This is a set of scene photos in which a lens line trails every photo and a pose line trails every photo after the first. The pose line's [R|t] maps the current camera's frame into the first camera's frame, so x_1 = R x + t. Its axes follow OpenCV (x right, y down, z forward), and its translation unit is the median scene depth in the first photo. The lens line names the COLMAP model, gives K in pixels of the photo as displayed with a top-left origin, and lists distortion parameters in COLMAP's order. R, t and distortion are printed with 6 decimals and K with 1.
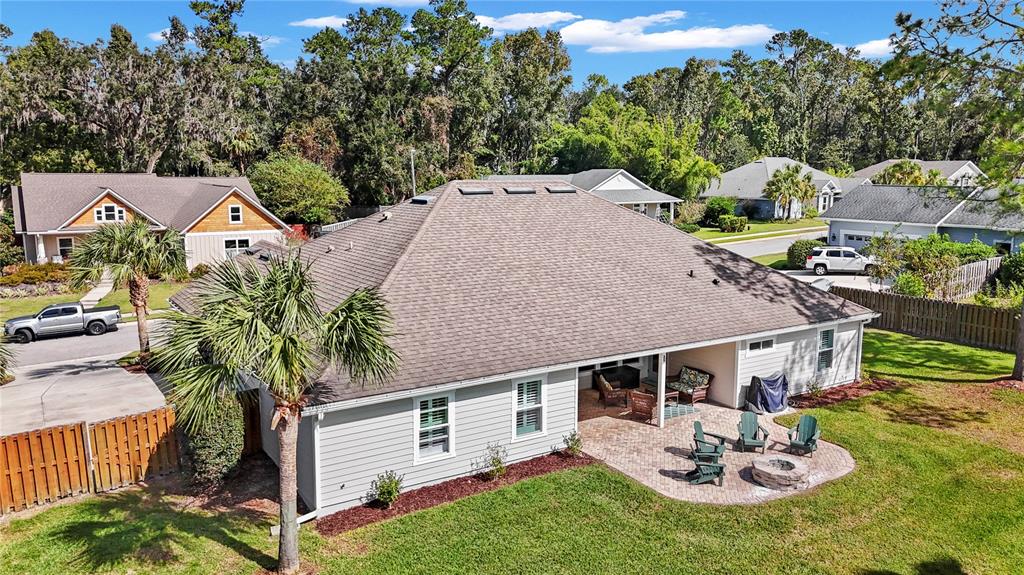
lens RADIAL K [[756.6, 0, 505.0], [0, 756.6, 279.7], [0, 0, 1]] dist [0.051781, -0.047544]
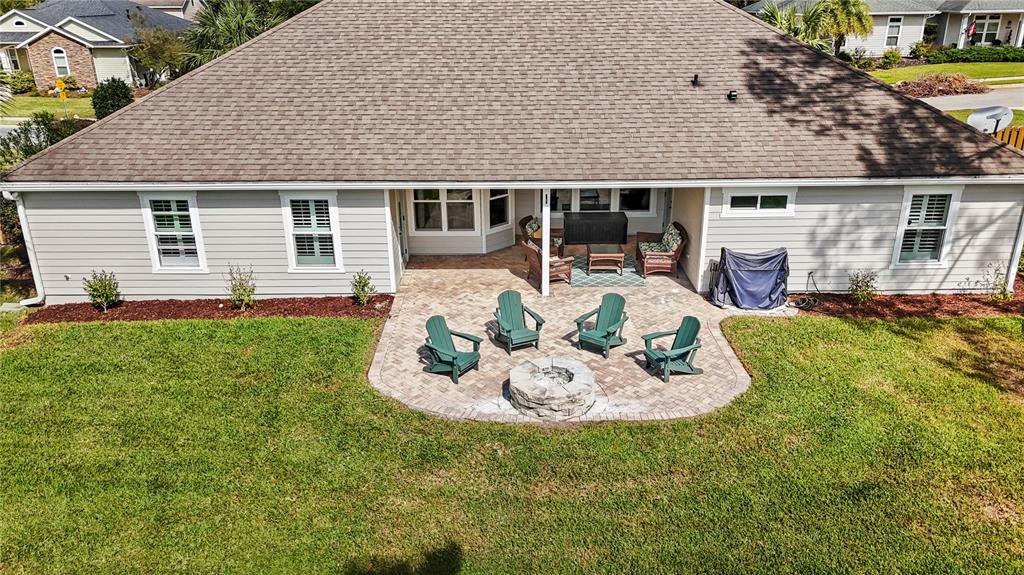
lens RADIAL K [[756.6, 0, 509.4], [0, 756.6, 294.8], [0, 0, 1]] dist [0.051781, -0.047544]
pose [[0.845020, 0.192260, -0.498976, 0.506546], [-0.068495, 0.964359, 0.255578, 0.015436], [0.530330, -0.181791, 0.828071, 0.381261]]
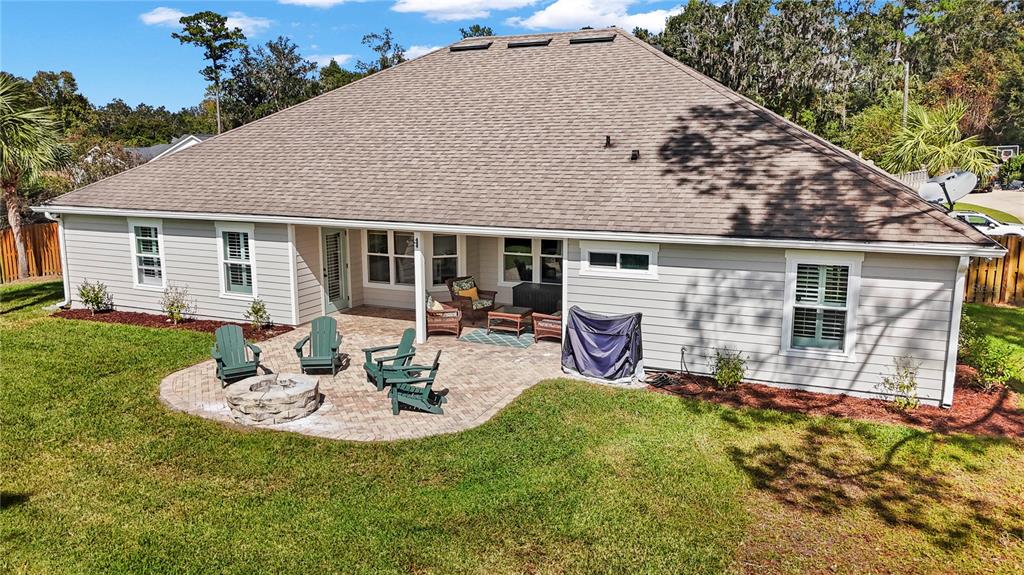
lens RADIAL K [[756.6, 0, 512.0], [0, 756.6, 284.1], [0, 0, 1]] dist [0.051781, -0.047544]
pose [[0.556679, 0.146341, -0.817736, 0.777495], [-0.117446, 0.988339, 0.096920, 0.061055], [0.822384, 0.042087, 0.567375, 0.644184]]
